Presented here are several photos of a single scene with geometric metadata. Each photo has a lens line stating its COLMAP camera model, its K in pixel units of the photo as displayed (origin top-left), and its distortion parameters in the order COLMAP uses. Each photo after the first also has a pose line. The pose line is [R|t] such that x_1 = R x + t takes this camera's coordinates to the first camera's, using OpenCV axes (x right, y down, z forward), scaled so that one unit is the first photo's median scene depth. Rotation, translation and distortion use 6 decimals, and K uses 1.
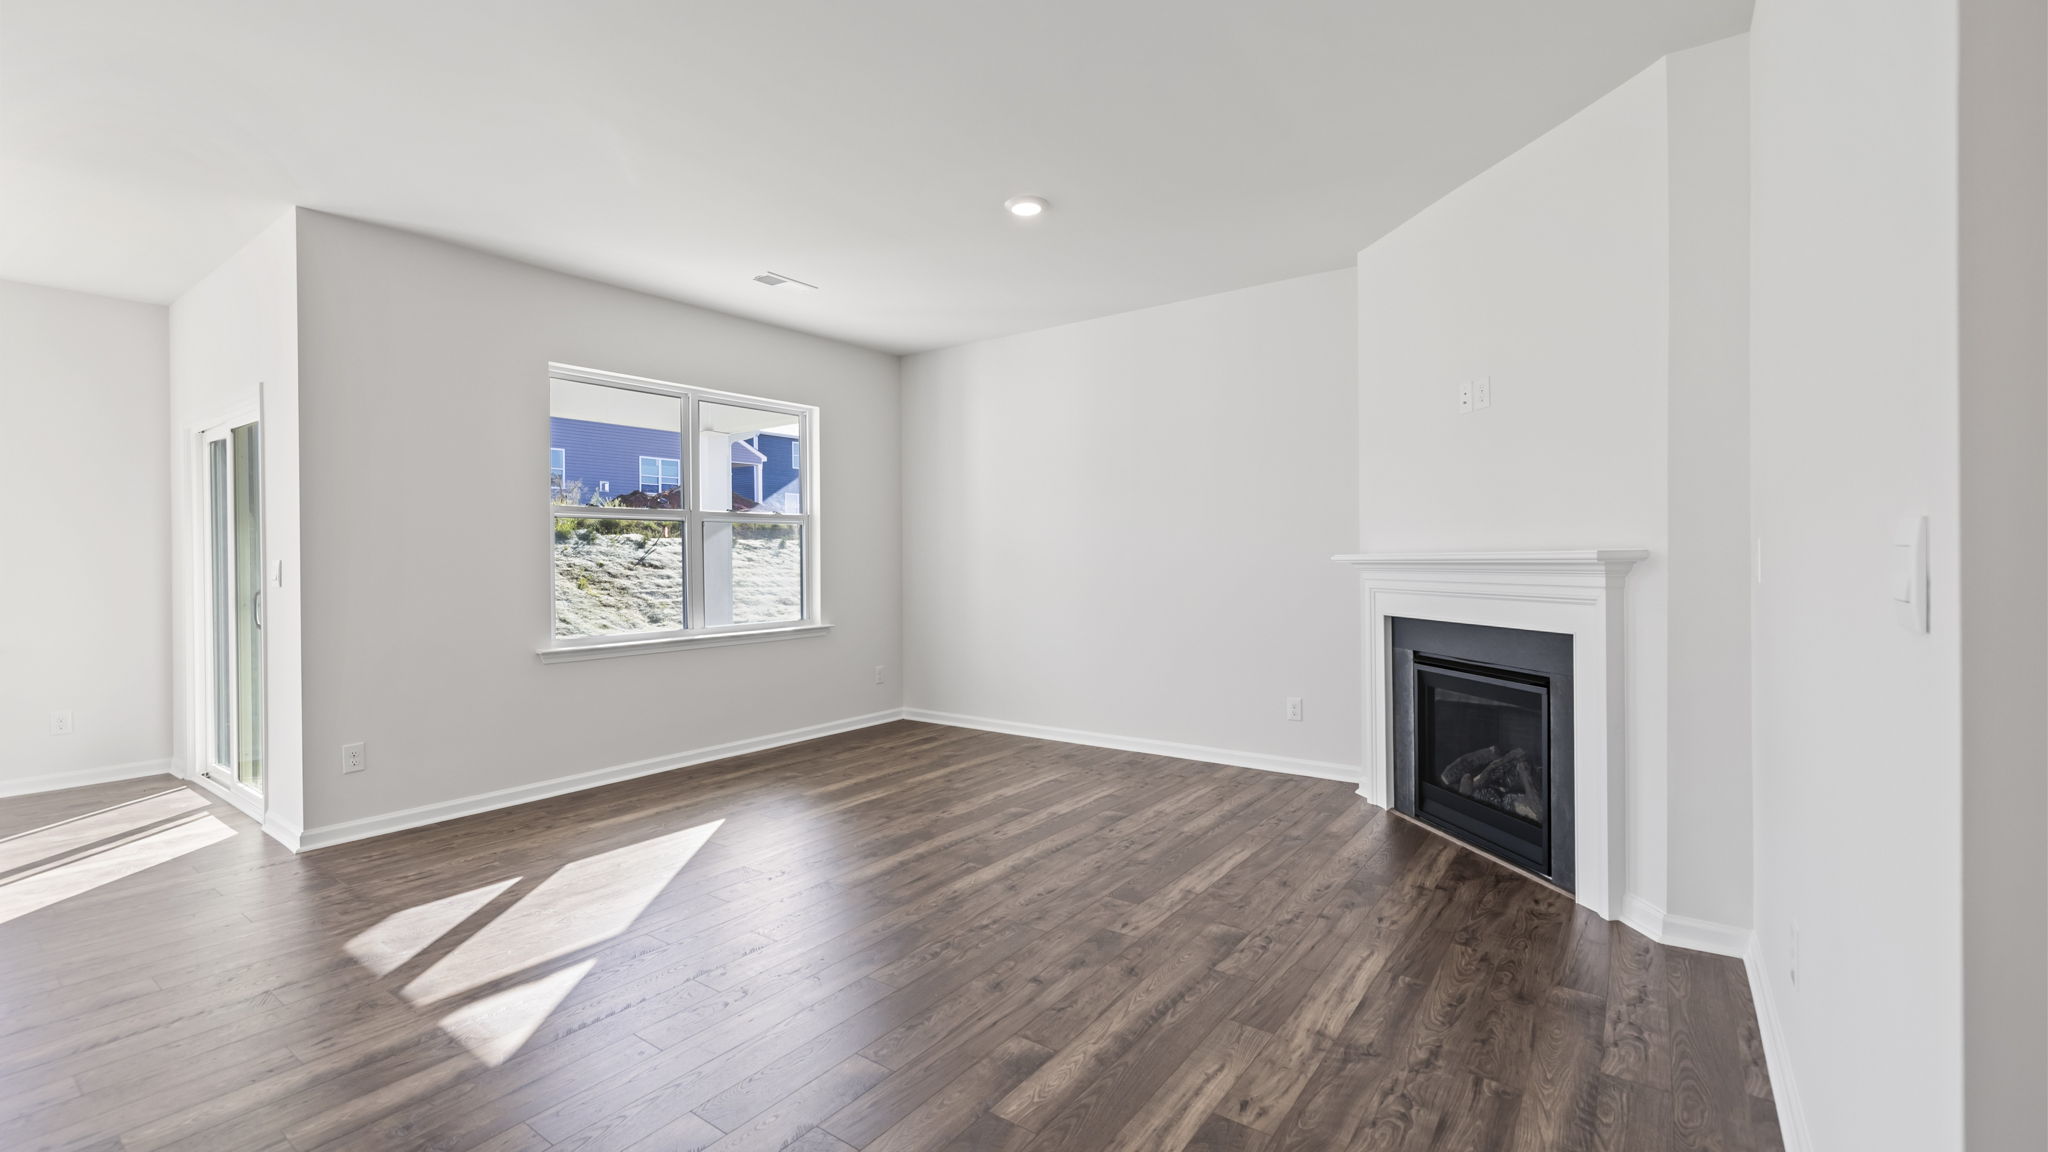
lens RADIAL K [[865.7, 0, 1009.8], [0, 865.7, 560.7], [0, 0, 1]] dist [0.000940, 0.000049]
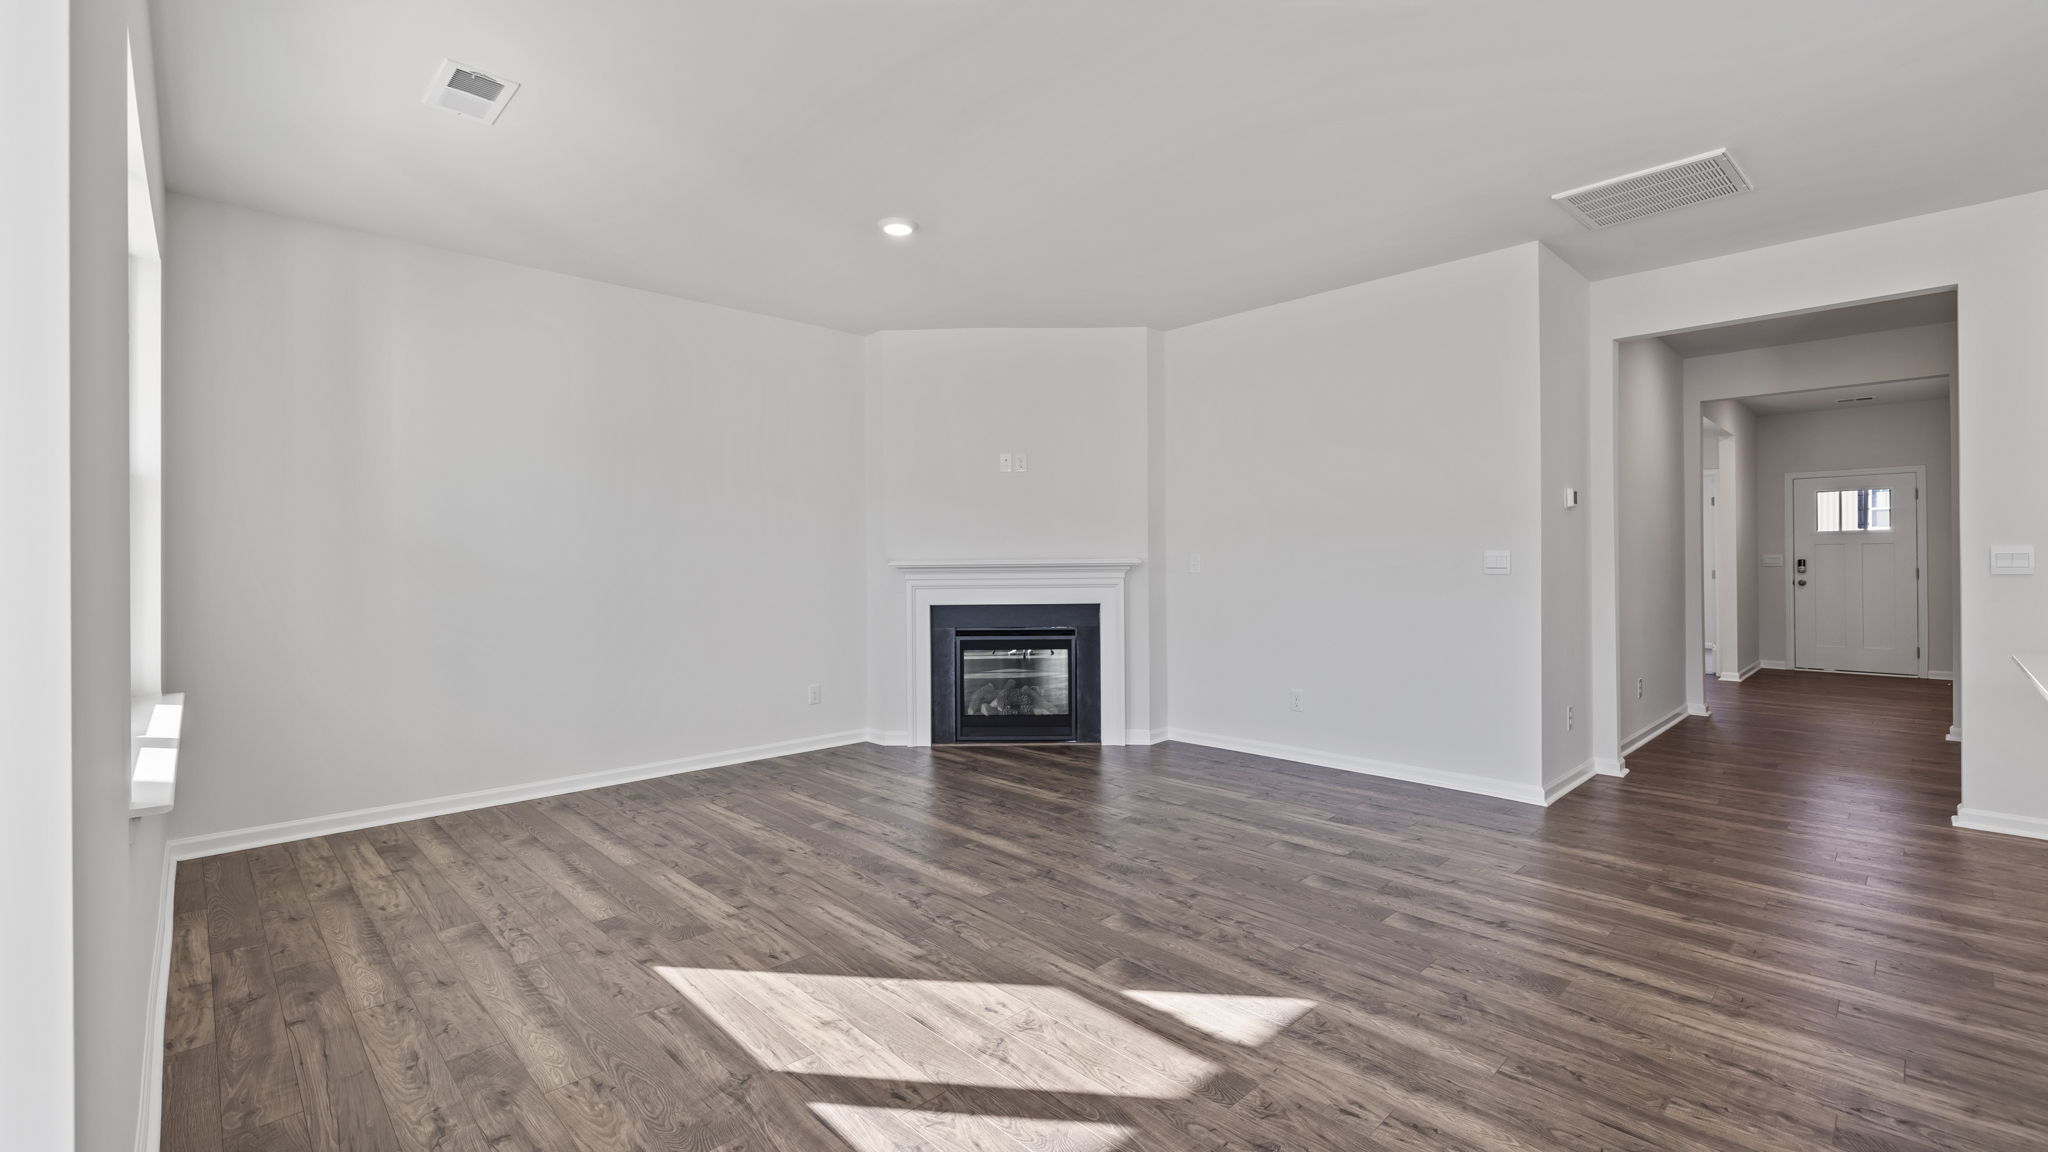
lens RADIAL K [[865.7, 0, 1009.8], [0, 865.7, 560.7], [0, 0, 1]] dist [0.000940, 0.000049]
pose [[0.174892, 0.009957, 0.984537, -0.992059], [0.007906, 0.999902, -0.011517, 0.009355], [-0.984556, 0.009798, 0.174796, 0.687452]]
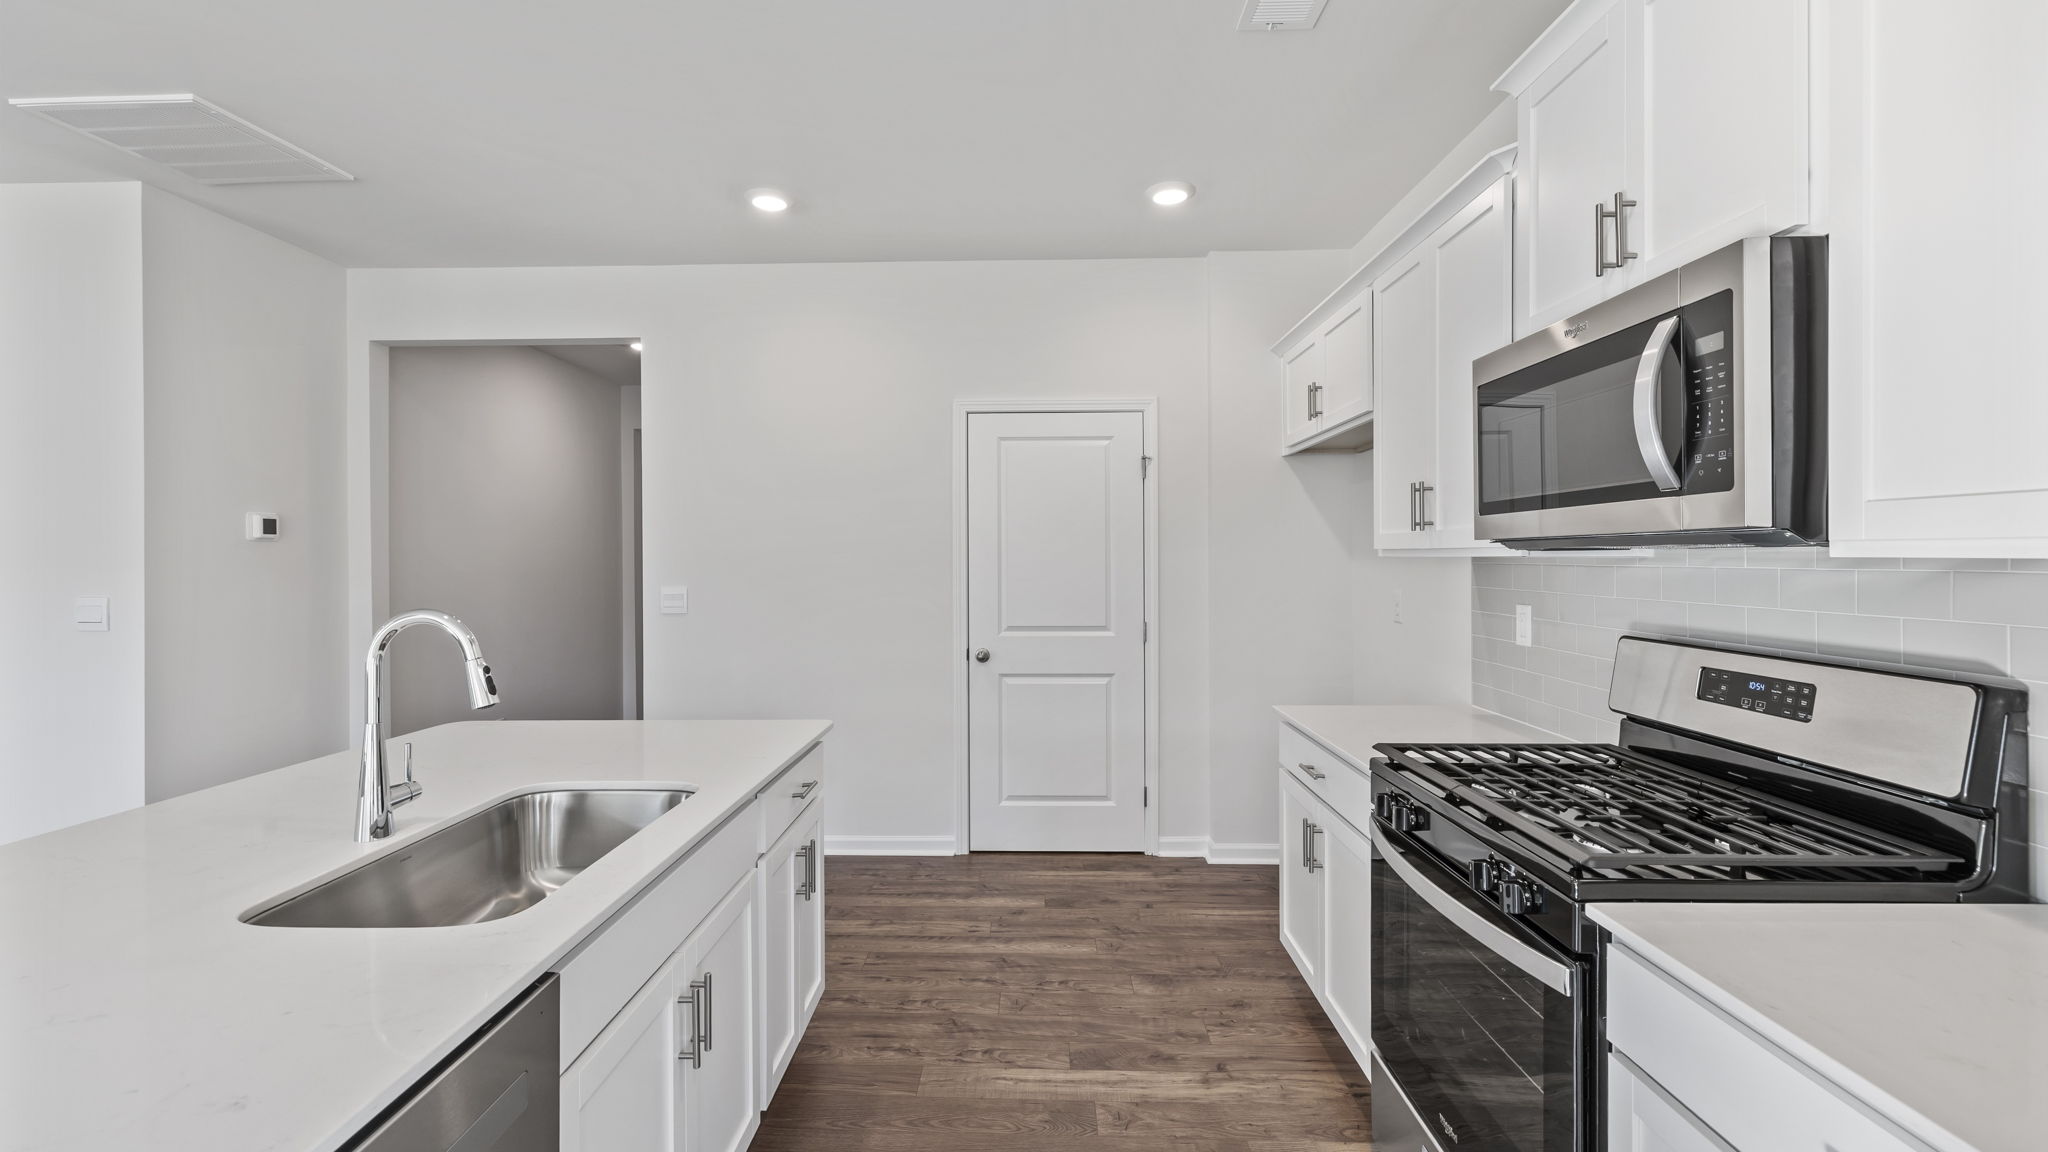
lens RADIAL K [[865.7, 0, 1009.8], [0, 865.7, 560.7], [0, 0, 1]] dist [0.000940, 0.000049]
pose [[-0.577557, 0.011165, 0.816274, -0.932435], [0.014518, 0.999889, -0.003404, -0.032834], [-0.816221, 0.009885, -0.577655, 0.011952]]
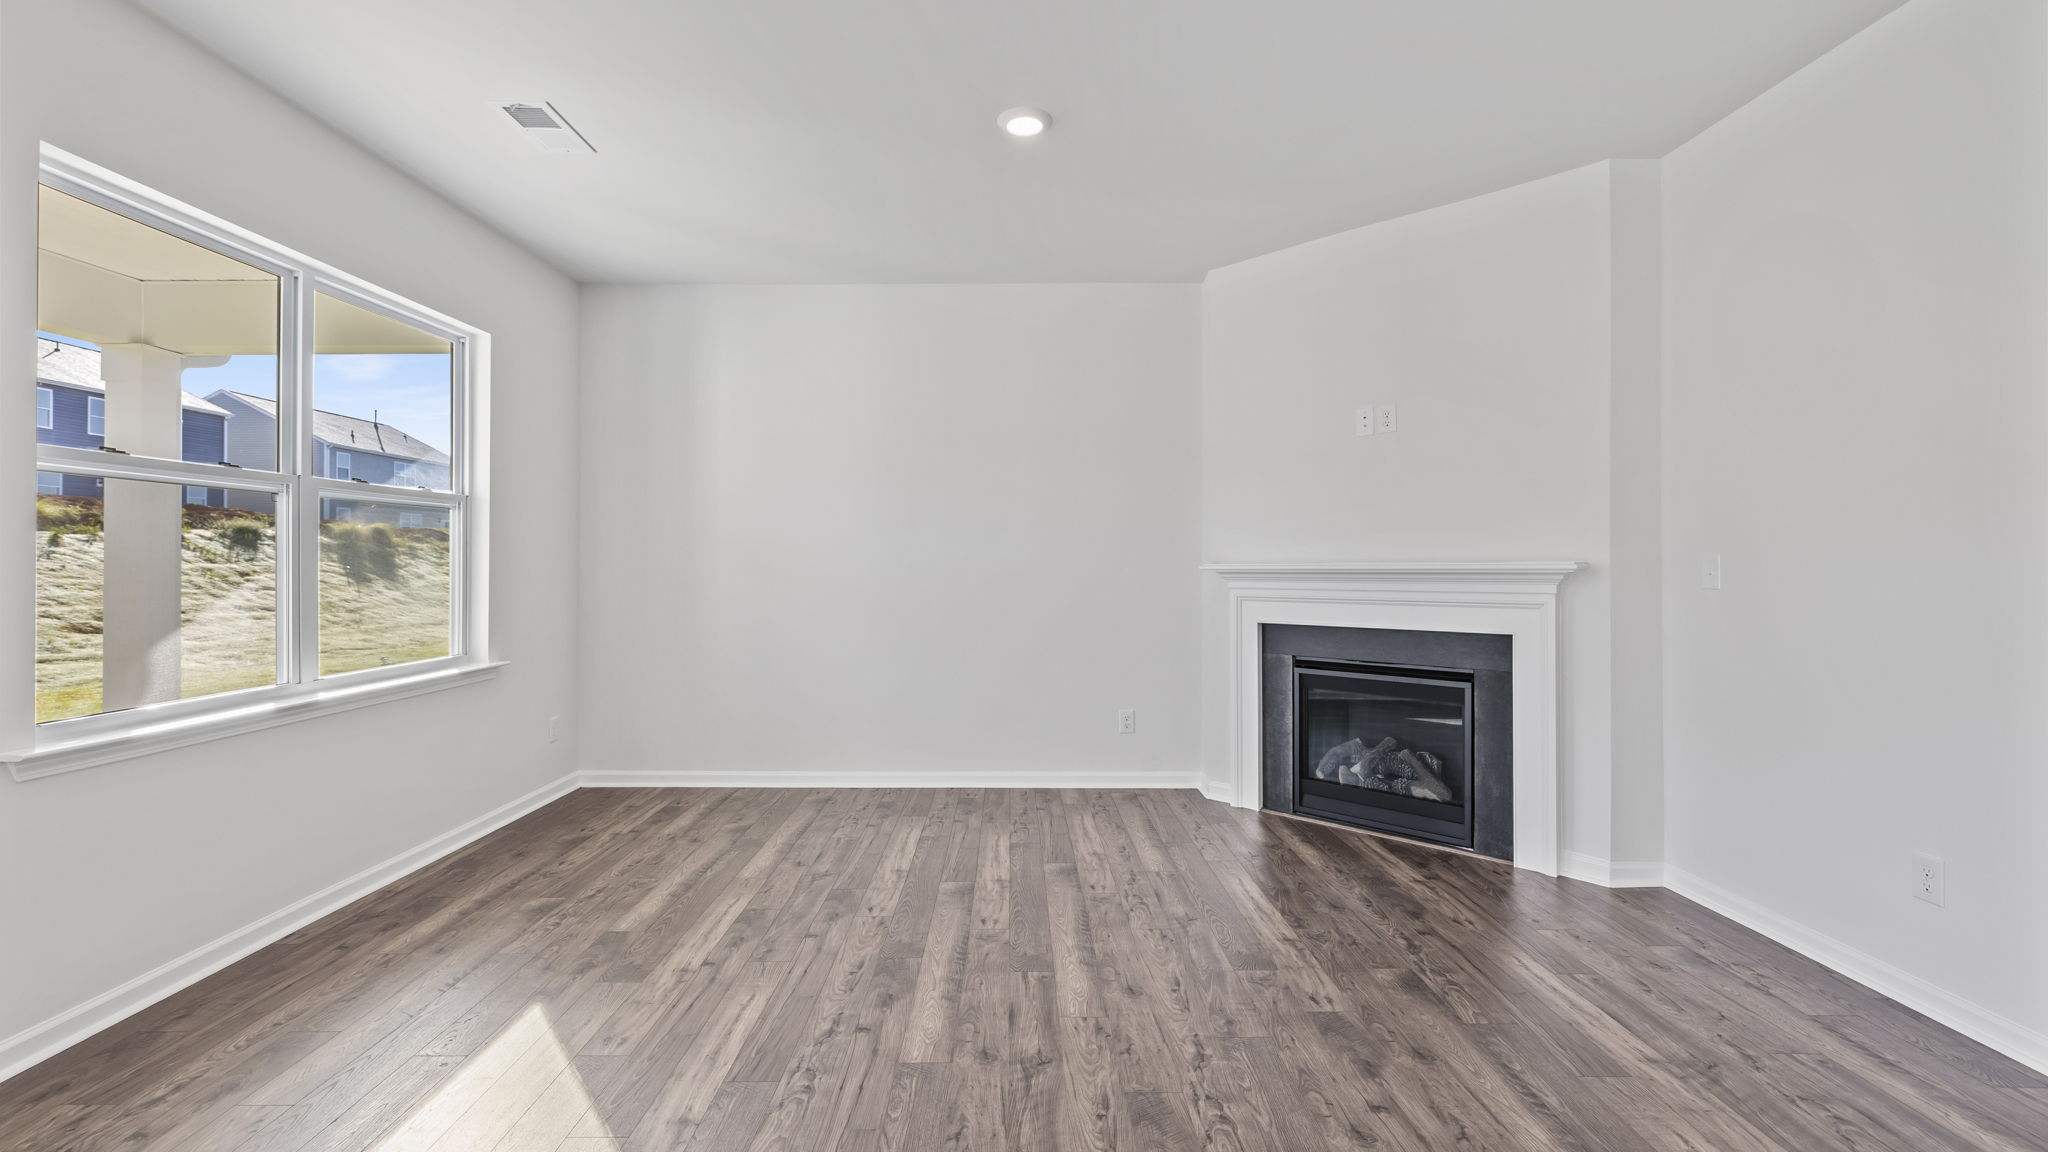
lens RADIAL K [[865.7, 0, 1009.8], [0, 865.7, 560.7], [0, 0, 1]] dist [0.000940, 0.000049]
pose [[0.806984, 0.011232, 0.590467, -0.458442], [-0.005436, 0.999918, -0.011591, 0.002554], [-0.590548, 0.006145, 0.806979, 0.368311]]
